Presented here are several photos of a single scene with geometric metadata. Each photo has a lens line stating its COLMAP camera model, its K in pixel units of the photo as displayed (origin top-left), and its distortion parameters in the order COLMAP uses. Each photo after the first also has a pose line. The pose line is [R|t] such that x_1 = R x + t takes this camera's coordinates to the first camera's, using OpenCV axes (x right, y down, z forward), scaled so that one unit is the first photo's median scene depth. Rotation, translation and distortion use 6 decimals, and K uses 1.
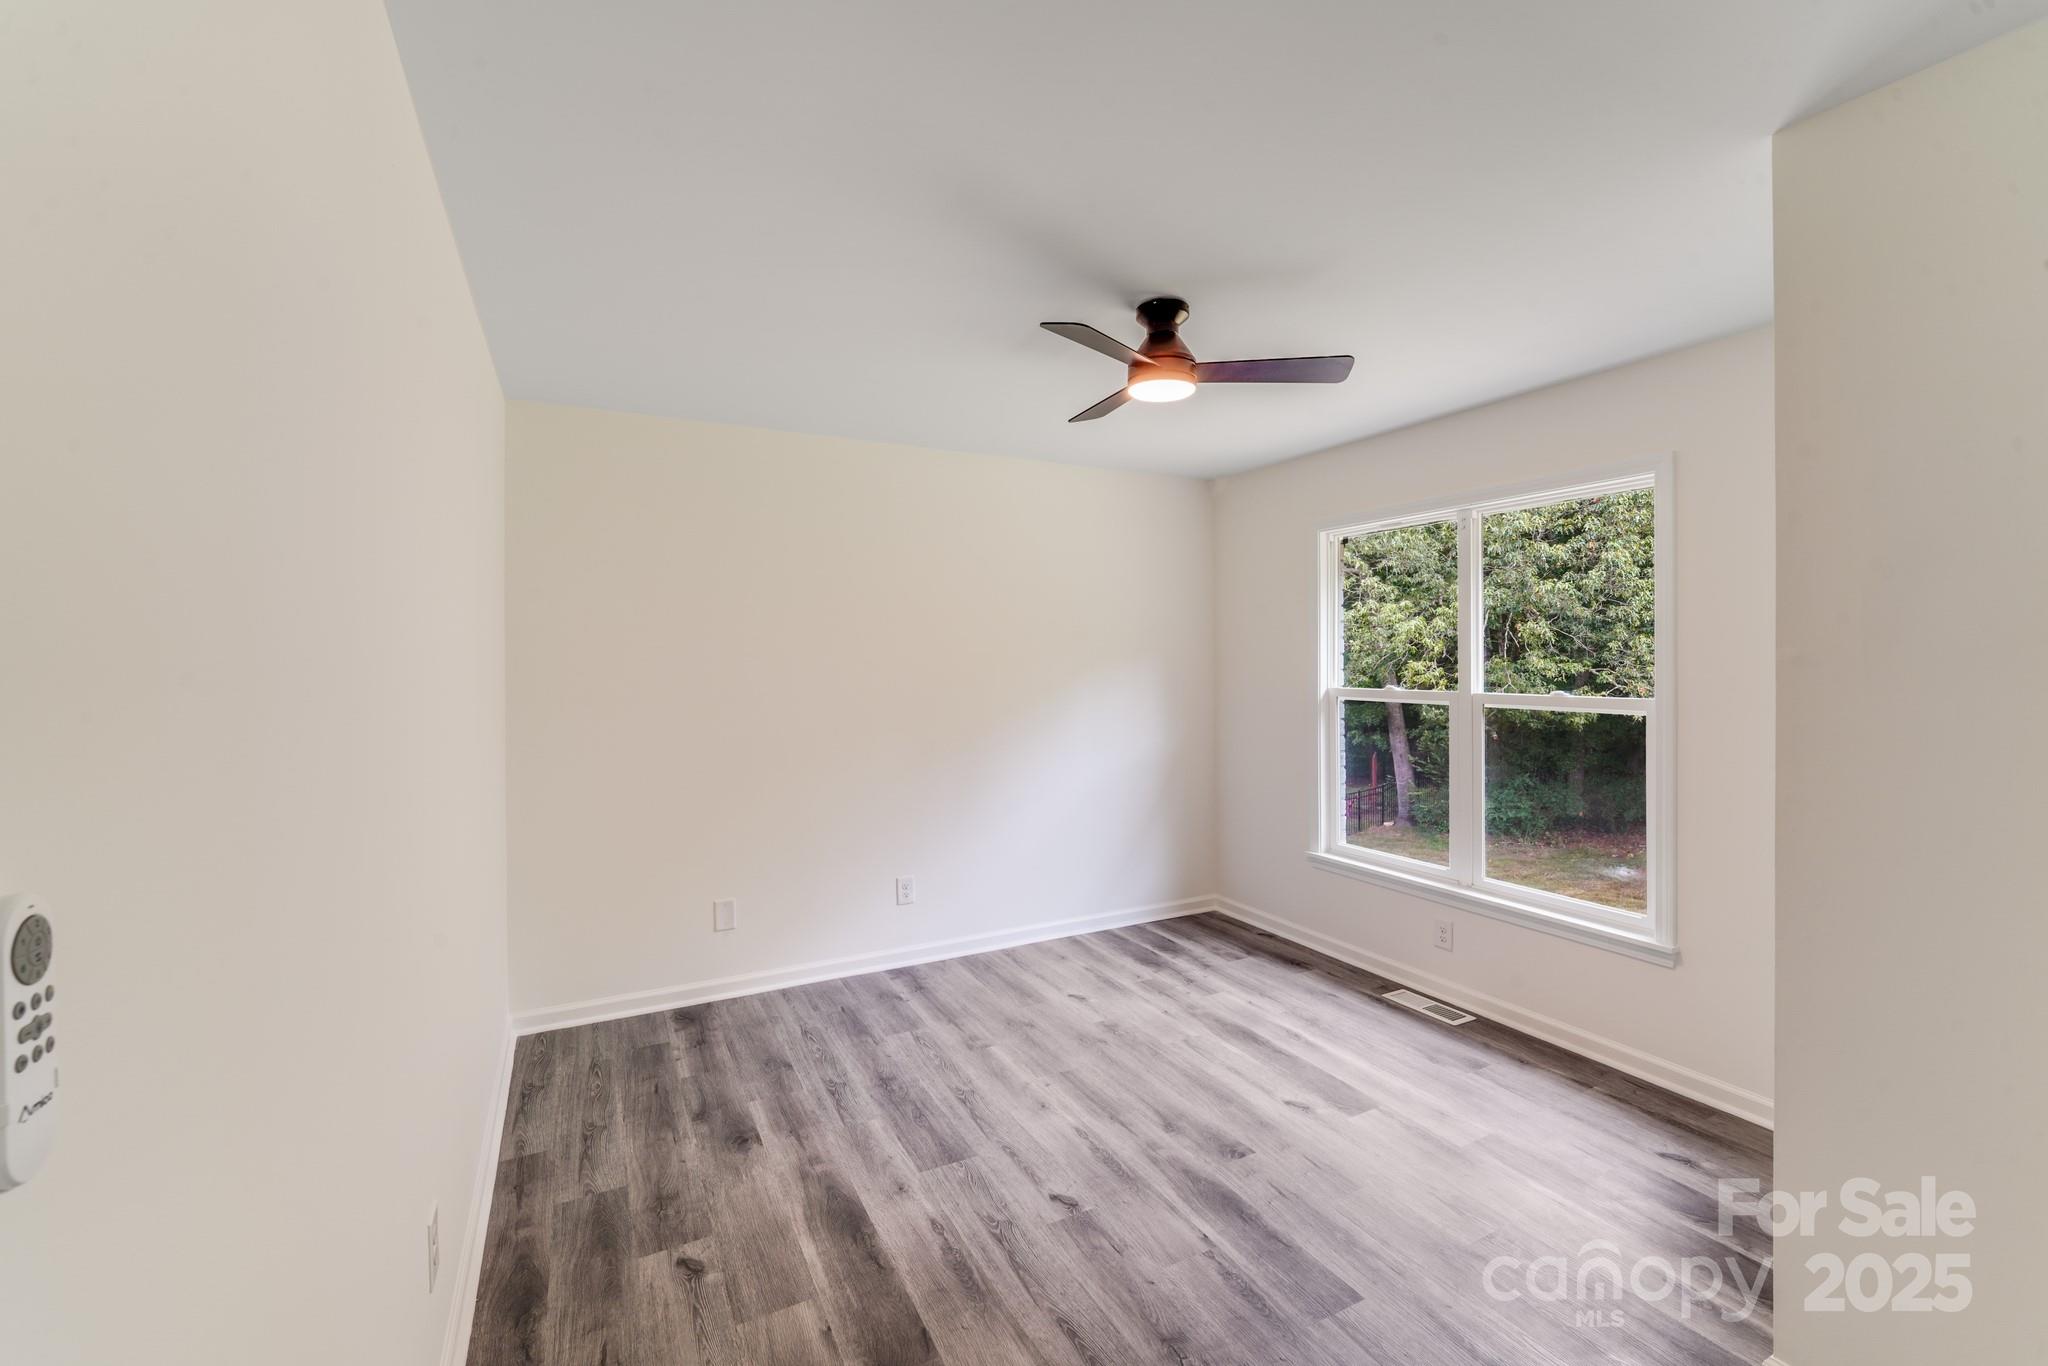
lens RADIAL K [[842.5, 0, 970.5], [0, 842.5, 653.8], [0, 0, 1]] dist [-0.010769, -0.000969]
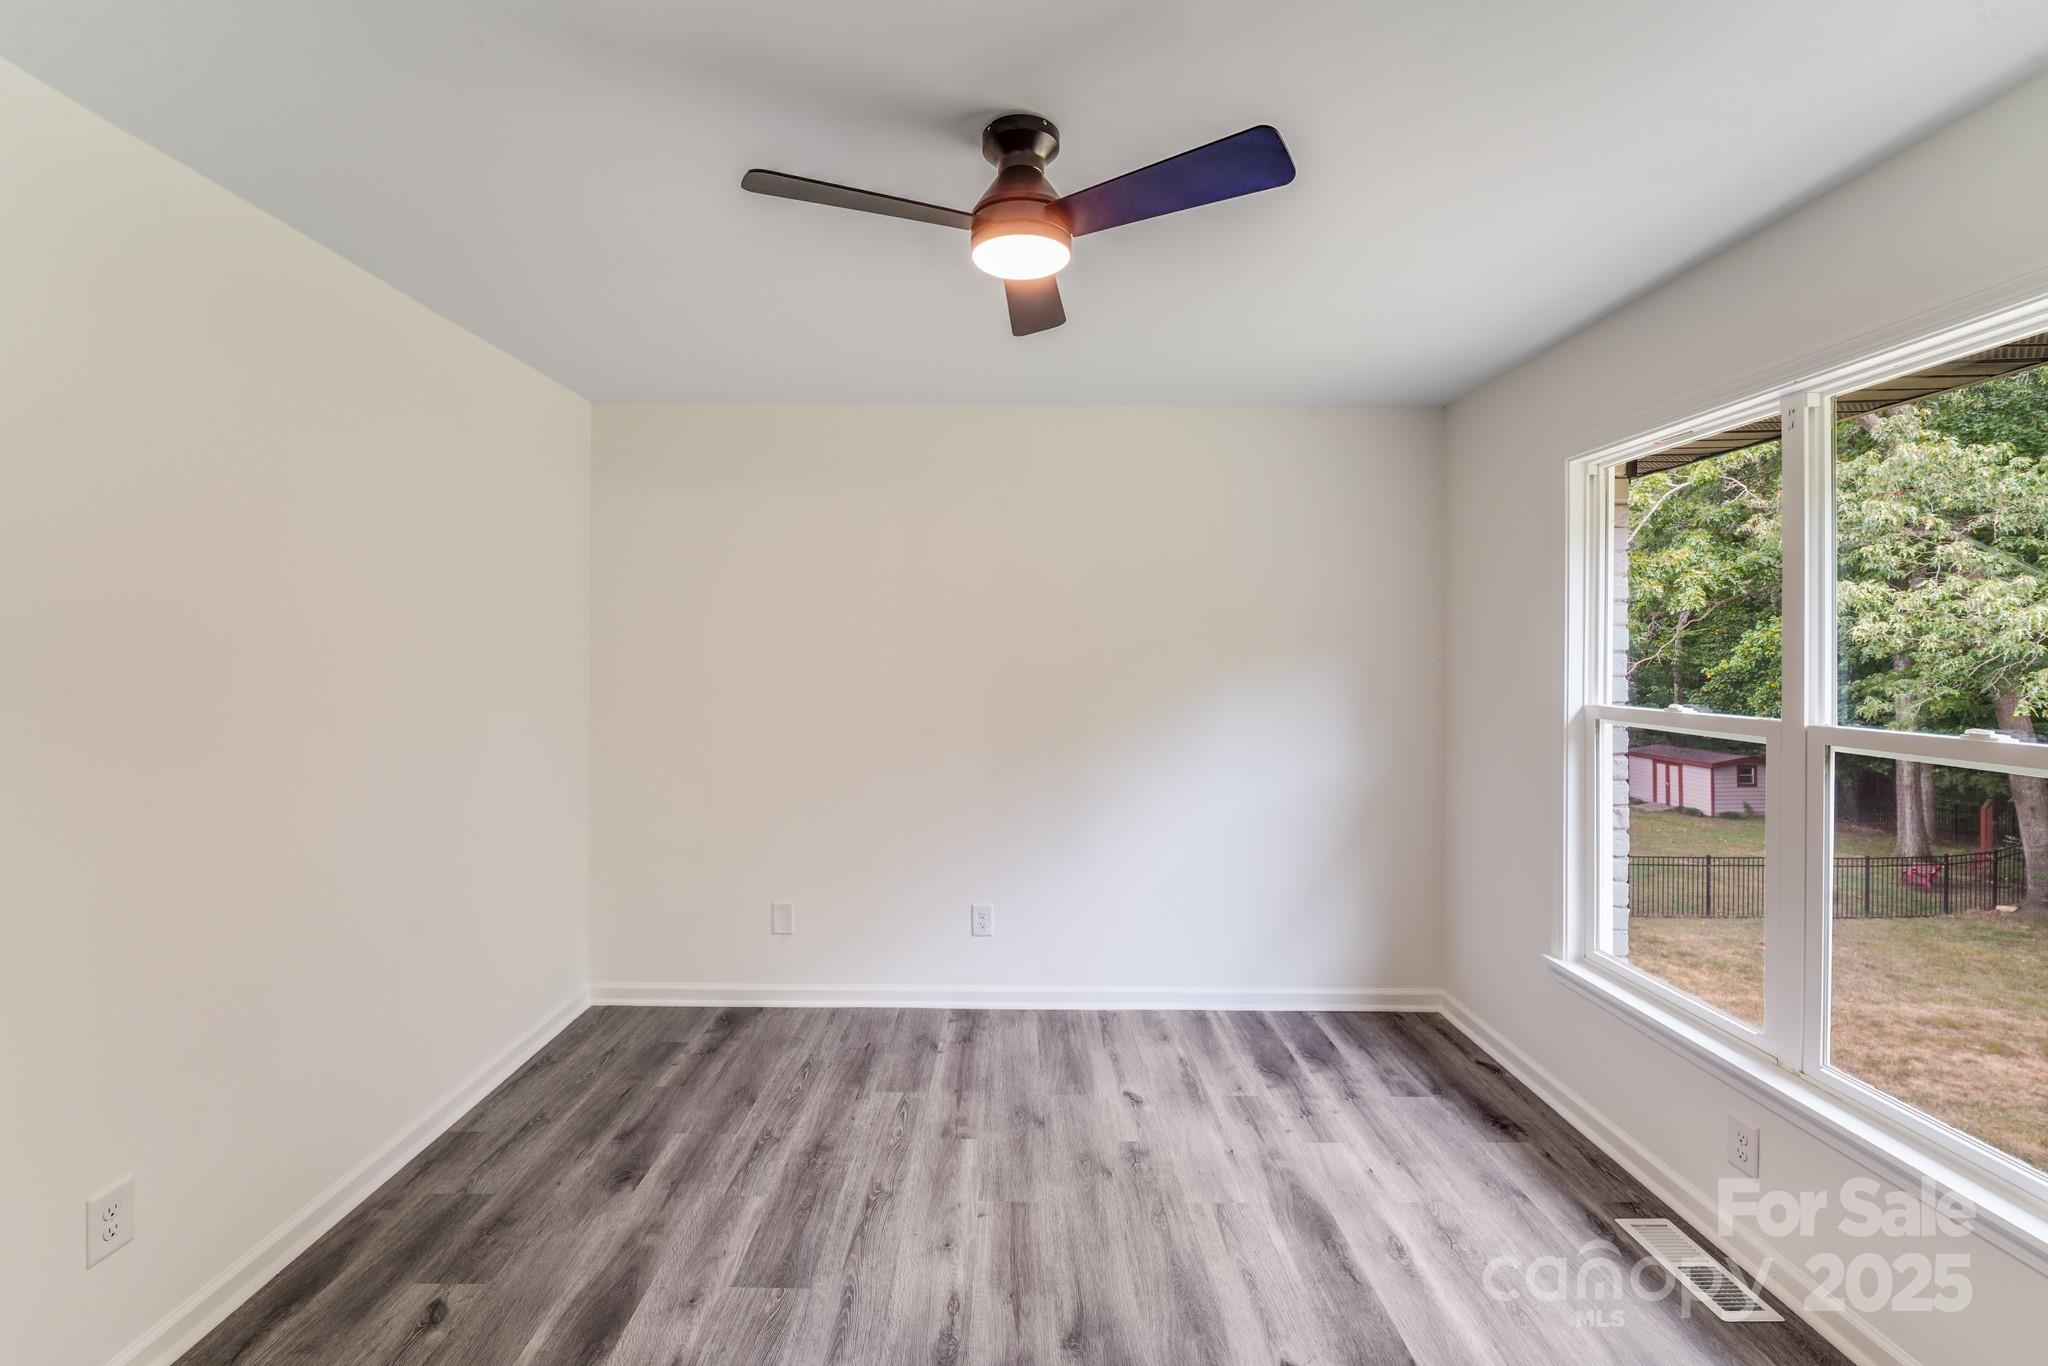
lens RADIAL K [[842.5, 0, 988.4], [0, 842.5, 645.3], [0, 0, 1]] dist [-0.010769, -0.000969]
pose [[0.896426, 0.010662, -0.443066, 0.356401], [-0.011267, 0.999936, 0.001268, 0.000042], [0.443051, 0.003855, 0.896488, 0.272427]]
